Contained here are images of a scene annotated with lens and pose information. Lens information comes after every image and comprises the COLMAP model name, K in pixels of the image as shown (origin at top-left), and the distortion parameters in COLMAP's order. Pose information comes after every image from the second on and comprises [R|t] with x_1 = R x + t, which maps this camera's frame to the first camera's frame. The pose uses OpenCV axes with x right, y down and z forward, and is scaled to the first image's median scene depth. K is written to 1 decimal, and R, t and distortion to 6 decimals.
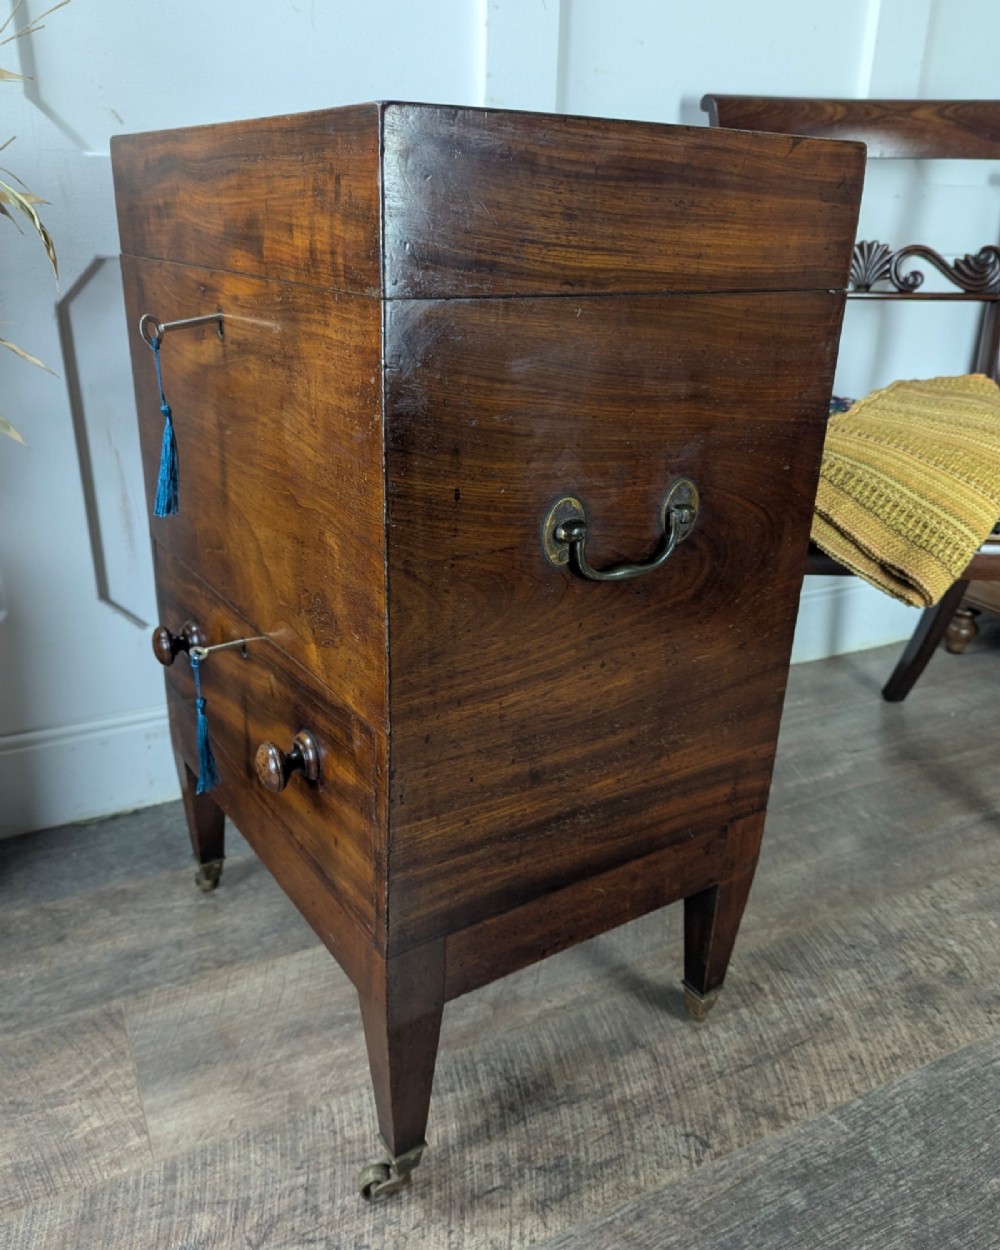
lens RADIAL K [[997.5, 0, 502.3], [0, 997.5, 632.4], [0, 0, 1]] dist [0.041115, -0.054571]
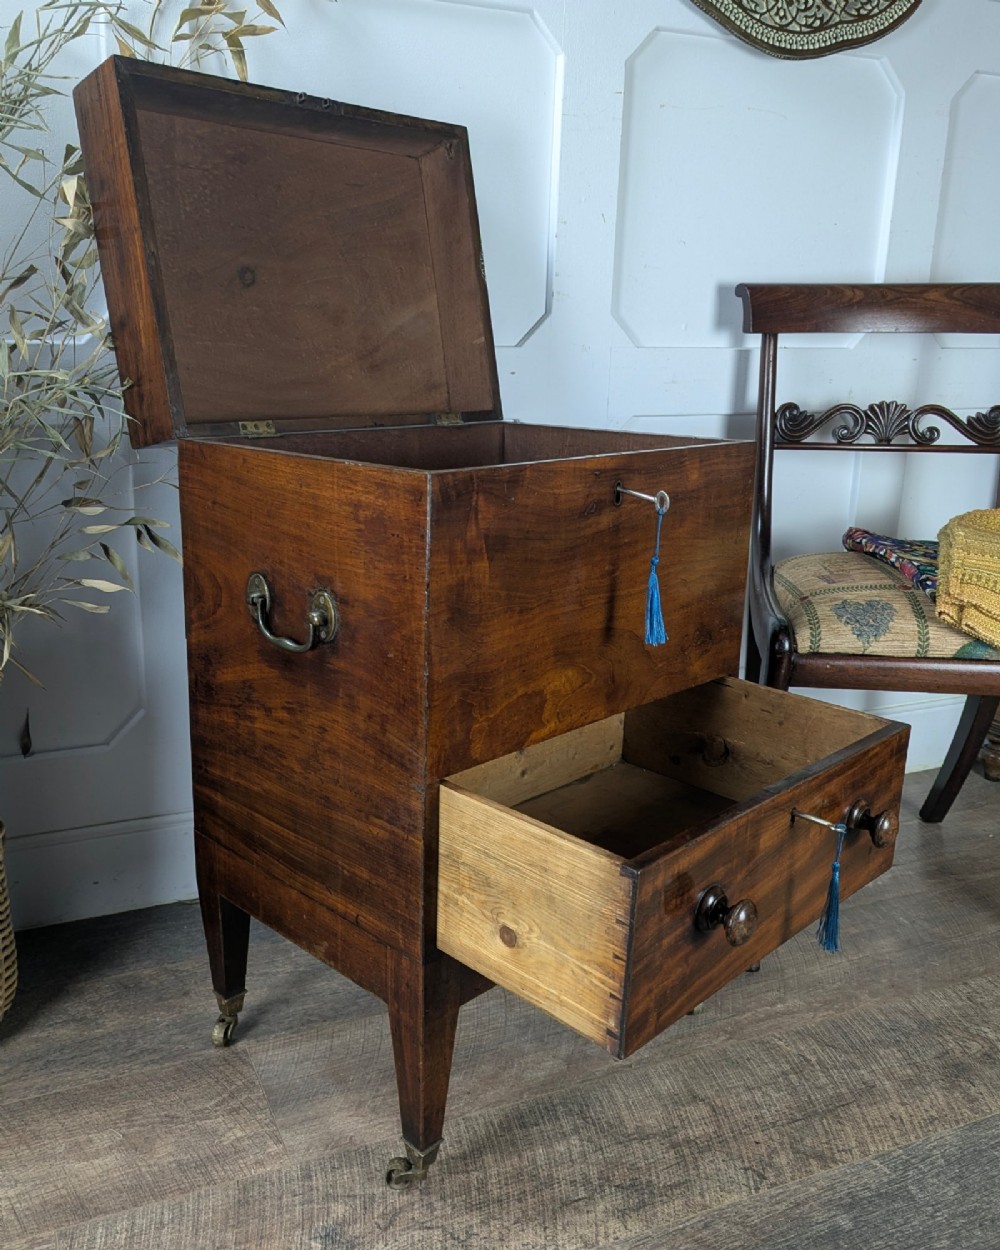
lens RADIAL K [[1078.0, 0, 432.3], [0, 1078.0, 630.9], [0, 0, 1]] dist [0.048287, -0.058275]
pose [[0.997446, 0.012321, -0.070352, -0.086131], [-0.021648, 0.990826, -0.133397, 0.060882], [0.068063, 0.134579, 0.988562, -0.311159]]
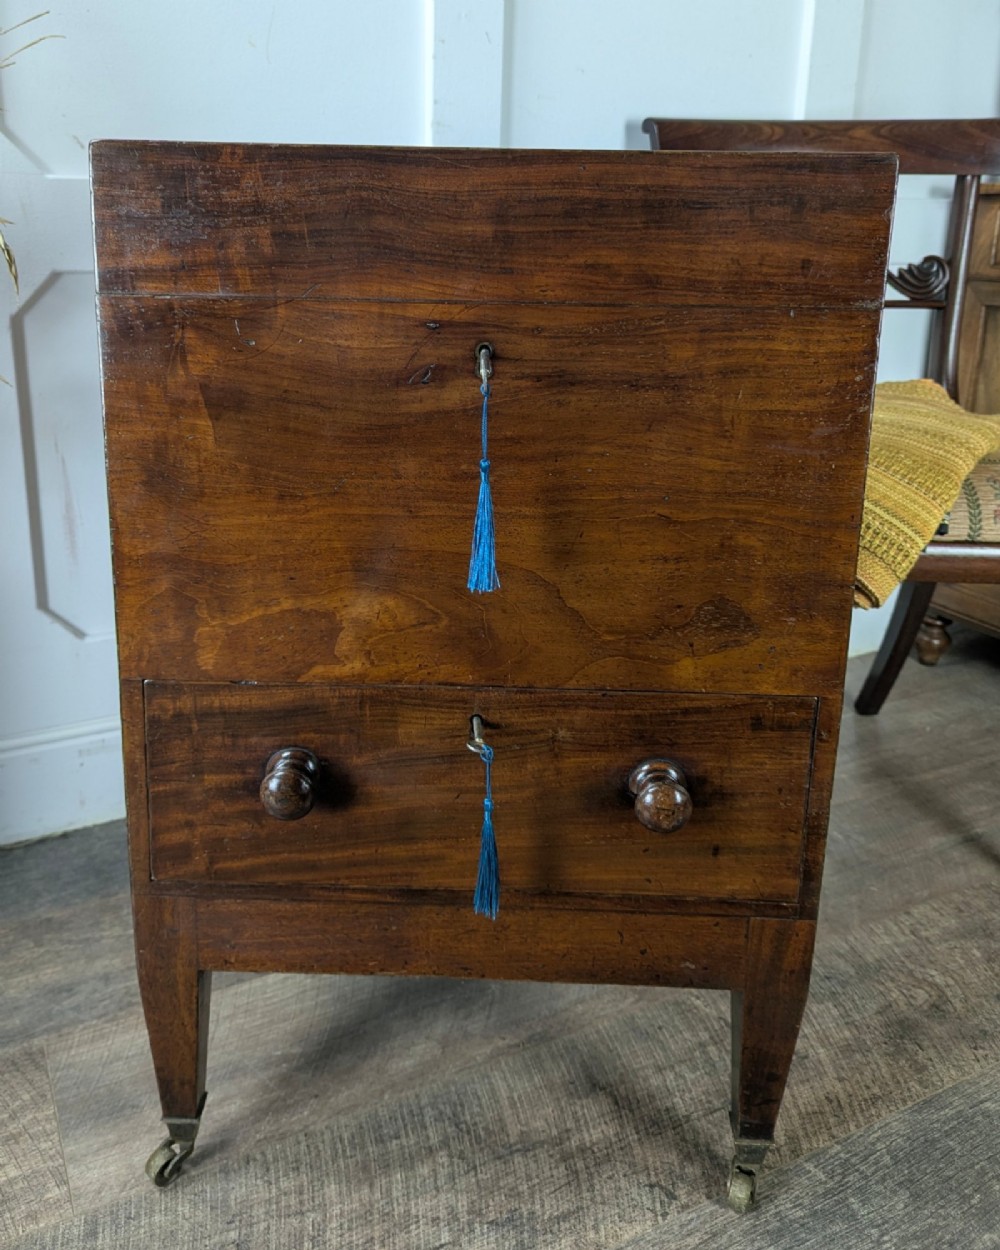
lens RADIAL K [[1069.6, 0, 453.9], [0, 1069.6, 506.2], [0, 0, 1]] dist [0.000410, -0.006141]
pose [[0.999986, -0.004480, -0.002797, 0.007677], [0.004061, 0.990851, -0.134901, 0.013021], [0.003375, 0.134888, 0.990855, -0.052707]]
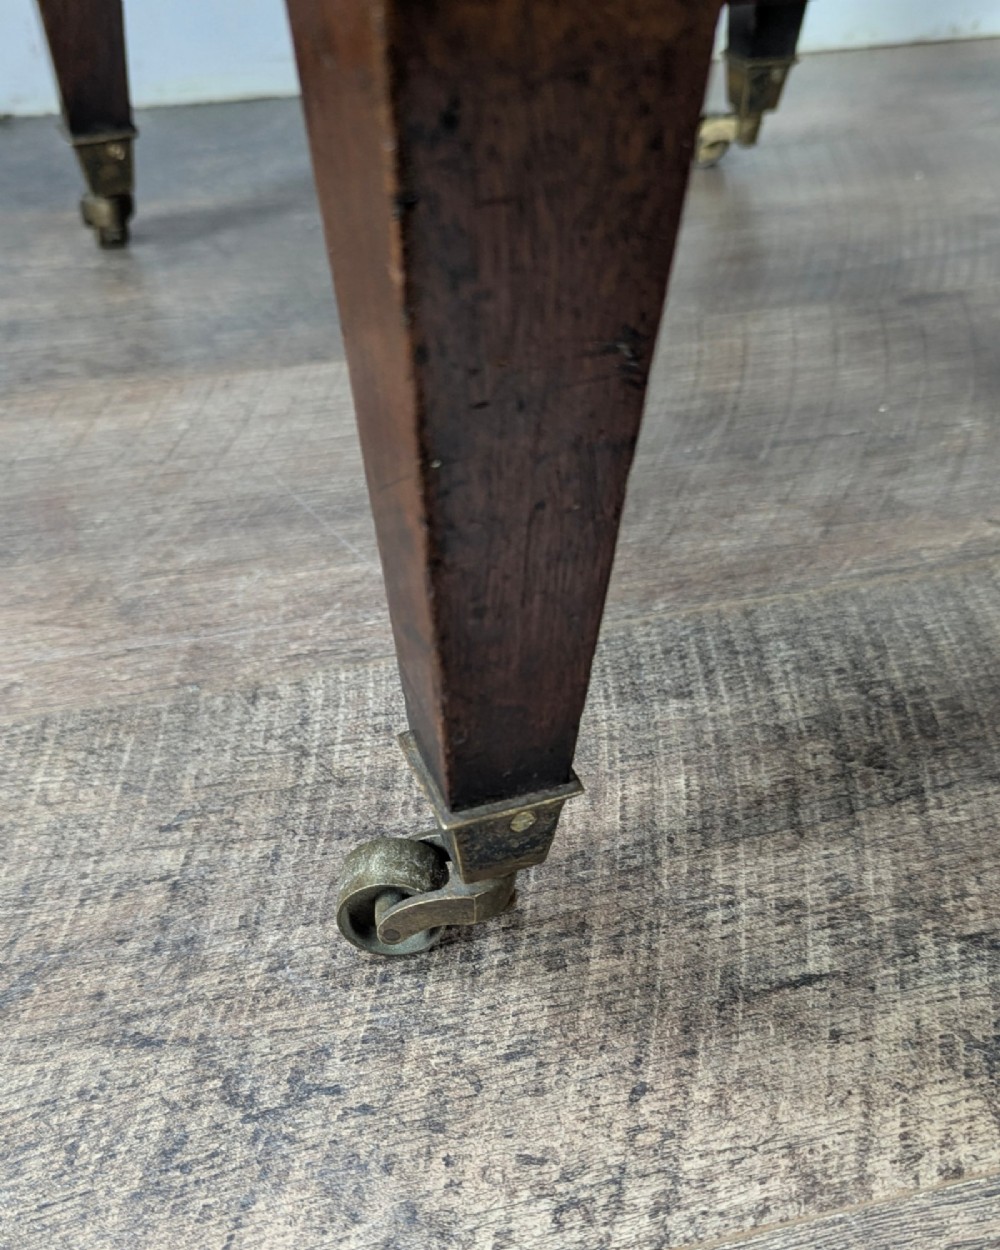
lens RADIAL K [[1474.9, 0, 493.4], [0, 1474.9, 627.0], [0, 0, 1]] dist [0.006816, 0.000000]
pose [[0.978110, 0.100792, -0.182049, -0.025179], [-0.055766, 0.969828, 0.237327, 0.319582], [0.200477, -0.221980, 0.954219, 0.533892]]
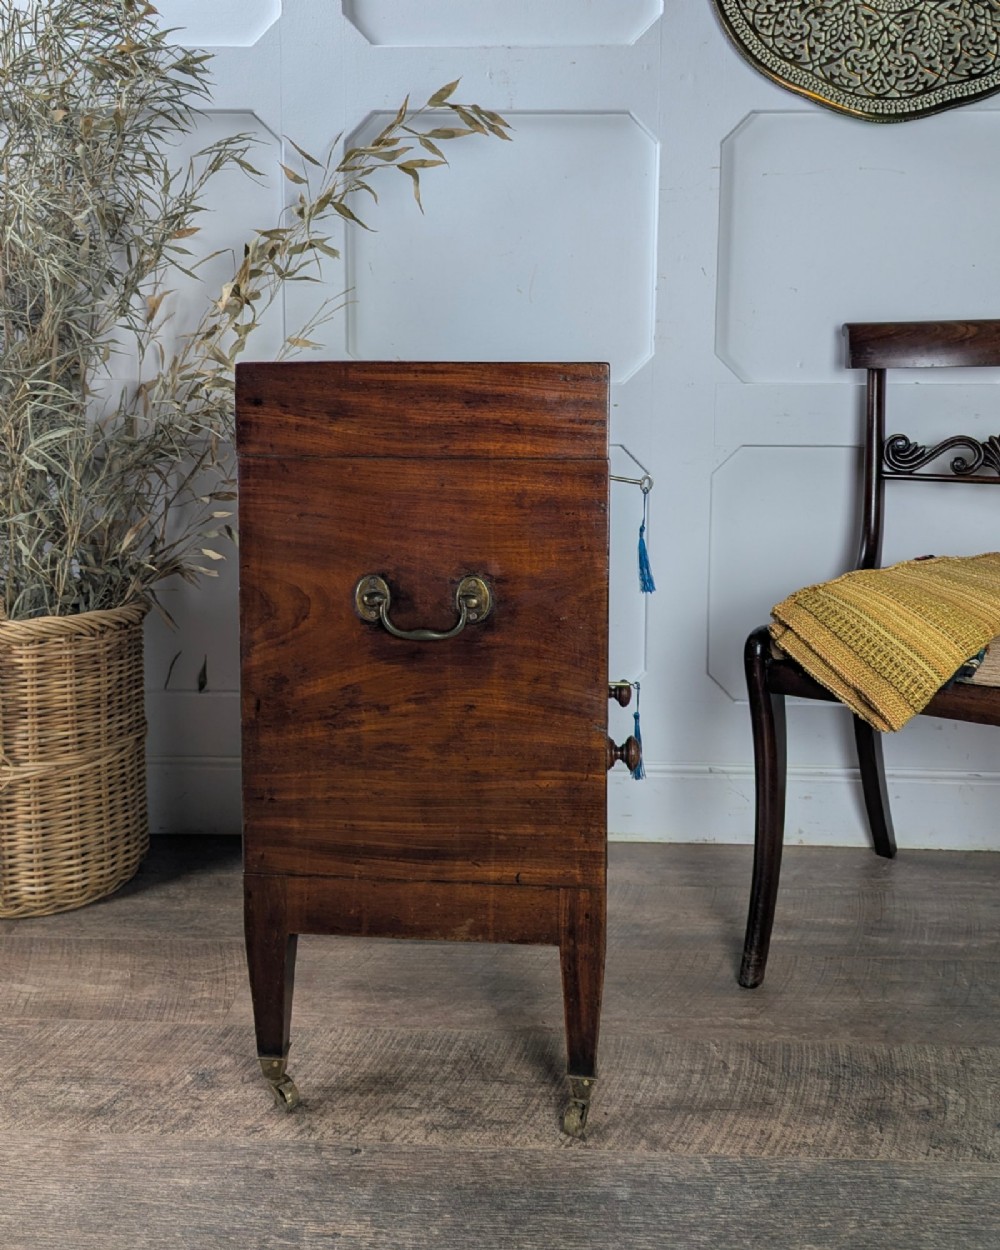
lens RADIAL K [[1078.0, 0, 503.5], [0, 1078.0, 501.6], [0, 0, 1]] dist [0.048287, -0.058275]
pose [[0.882036, 0.031680, -0.470116, 0.646930], [-0.173586, 0.949410, -0.261705, 0.134380], [0.438042, 0.312439, 0.842912, -0.338638]]
